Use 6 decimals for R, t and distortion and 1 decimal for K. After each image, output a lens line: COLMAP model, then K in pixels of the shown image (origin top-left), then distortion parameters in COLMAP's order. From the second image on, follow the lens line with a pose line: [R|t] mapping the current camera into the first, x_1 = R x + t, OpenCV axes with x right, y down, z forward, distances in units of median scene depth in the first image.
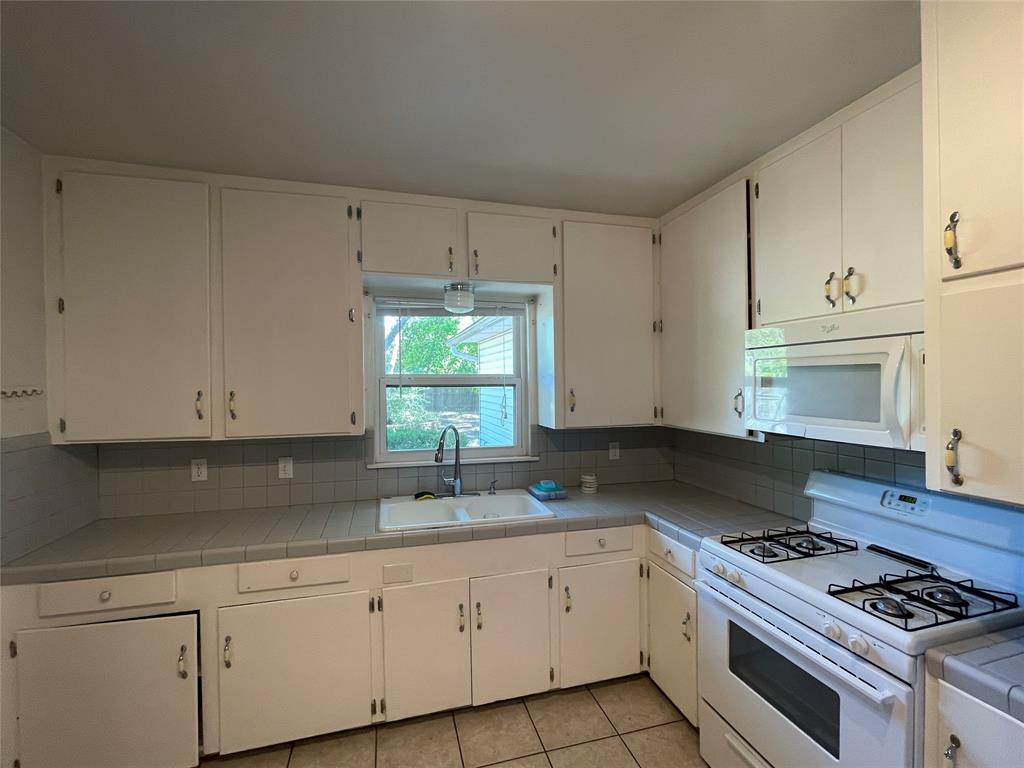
lens RADIAL K [[453.1, 0, 509.9], [0, 453.1, 385.2], [0, 0, 1]] dist [-0.003867, 0.001555]
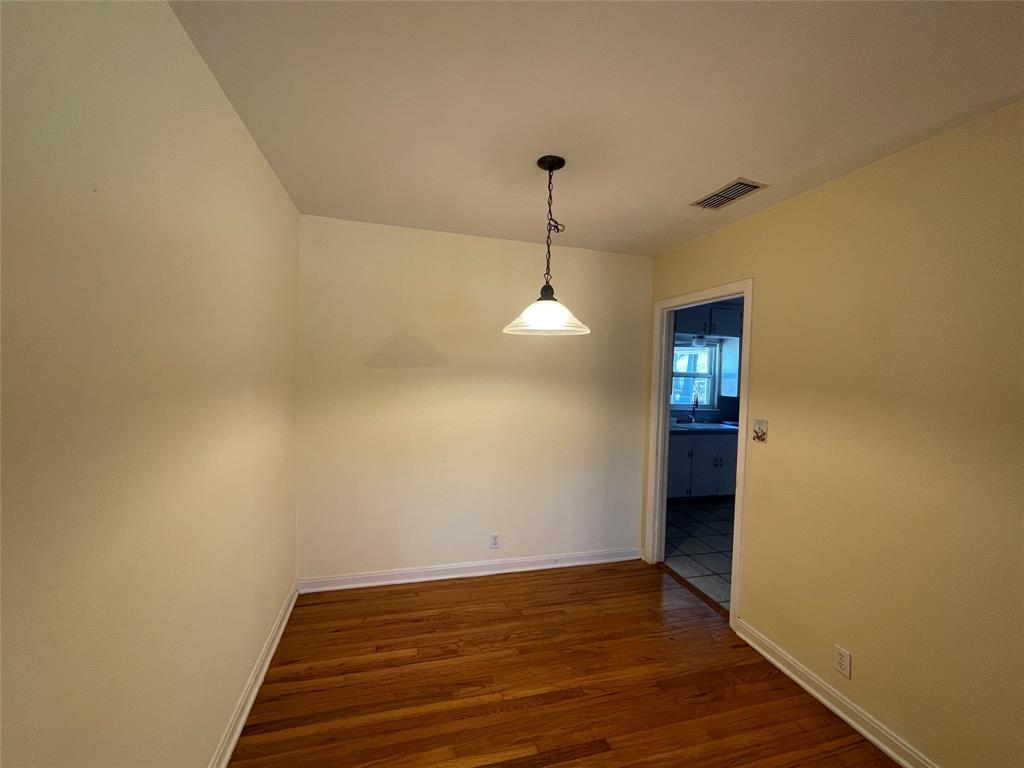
lens RADIAL K [[412.9, 0, 512.8], [0, 412.9, 383.7], [0, 0, 1]] dist [-0.000470, -0.000155]
pose [[0.999242, 0.038486, 0.005888, -1.230408], [-0.038603, 0.999030, 0.021185, 0.029975], [-0.005067, -0.021396, 0.999758, -1.330544]]
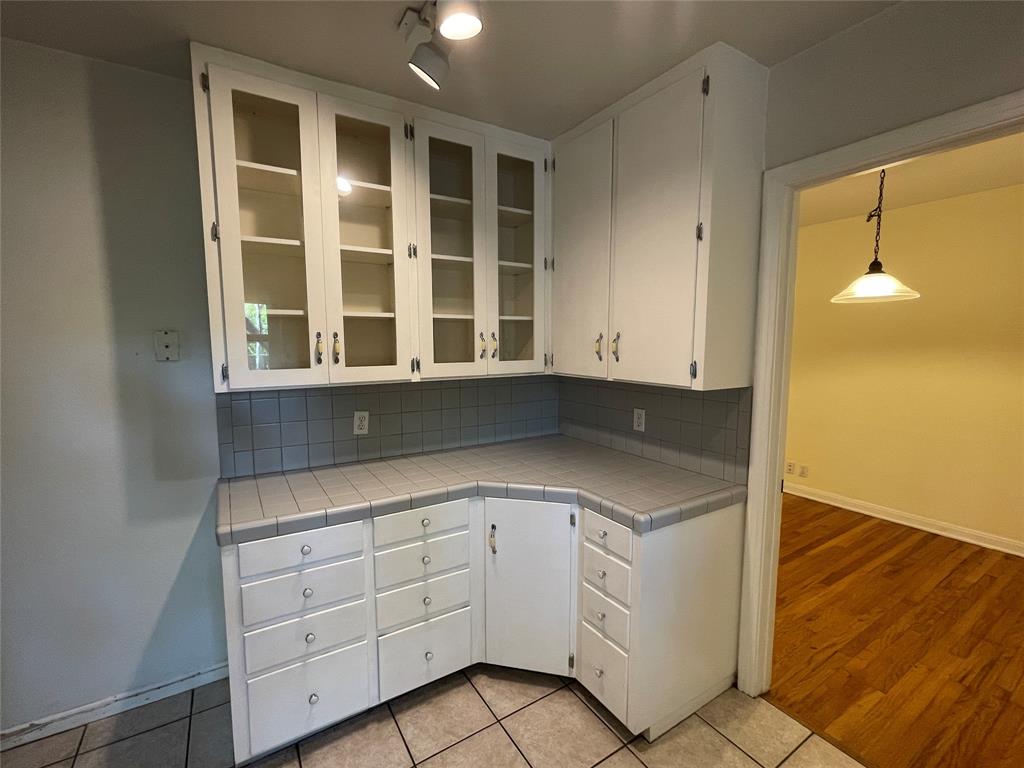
lens RADIAL K [[453.1, 0, 509.8], [0, 453.1, 385.5], [0, 0, 1]] dist [-0.003867, 0.001555]
pose [[-0.958104, 0.038314, -0.283848, 0.085723], [0.007333, 0.993969, 0.109413, 0.021897], [0.286328, 0.102747, -0.952607, 0.389606]]
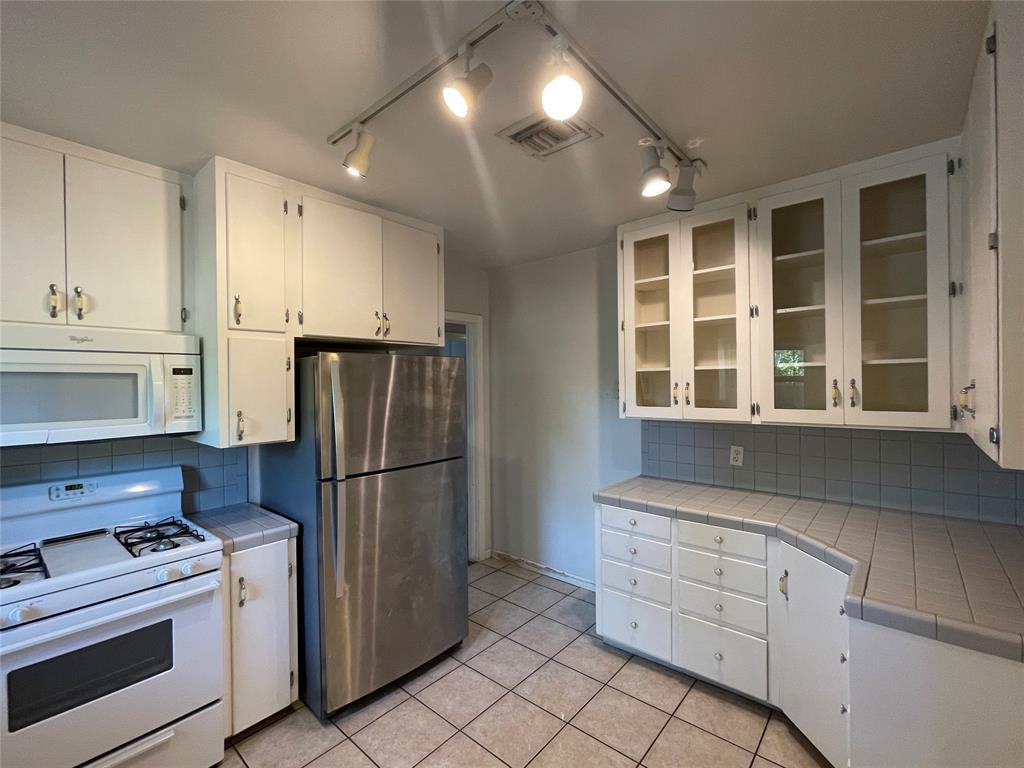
lens RADIAL K [[453.1, 0, 509.1], [0, 453.1, 386.1], [0, 0, 1]] dist [-0.003867, 0.001555]
pose [[-0.553916, 0.010612, 0.832505, -0.536327], [0.025795, 0.999657, 0.004420, 0.007400], [-0.832173, 0.023923, -0.554000, 0.502714]]
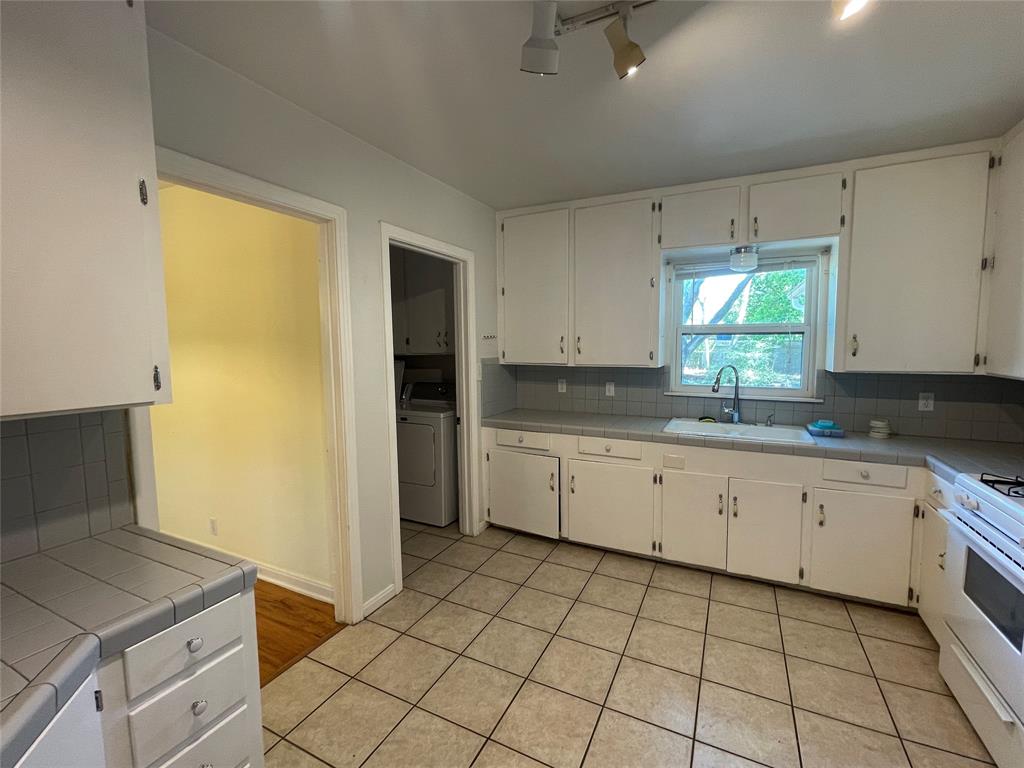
lens RADIAL K [[453.1, 0, 509.6], [0, 453.1, 385.7], [0, 0, 1]] dist [-0.003867, 0.001555]
pose [[0.744163, 0.063652, -0.664958, 0.270061], [-0.003860, 0.995843, 0.091005, 0.037919], [0.667986, -0.065156, 0.741316, -0.354094]]
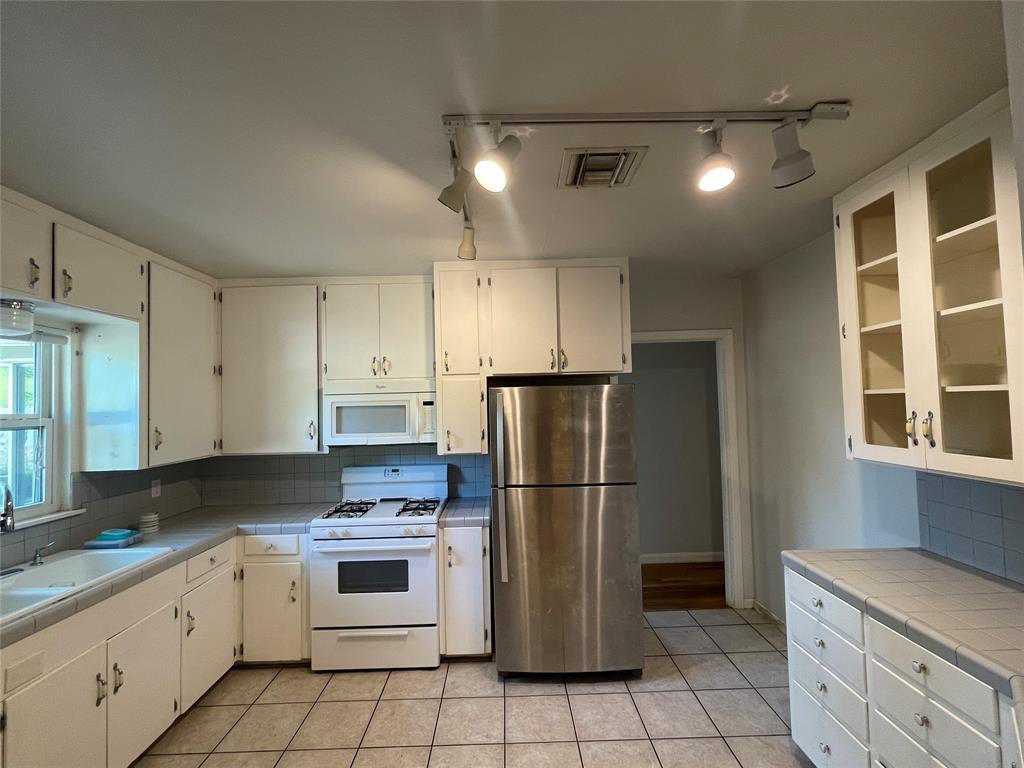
lens RADIAL K [[453.1, 0, 510.9], [0, 453.1, 386.2], [0, 0, 1]] dist [-0.003867, 0.001555]
pose [[0.250991, 0.039004, 0.967203, -0.708785], [0.030375, 0.998378, -0.048144, -0.011292], [-0.967513, 0.041462, 0.249400, -0.023969]]
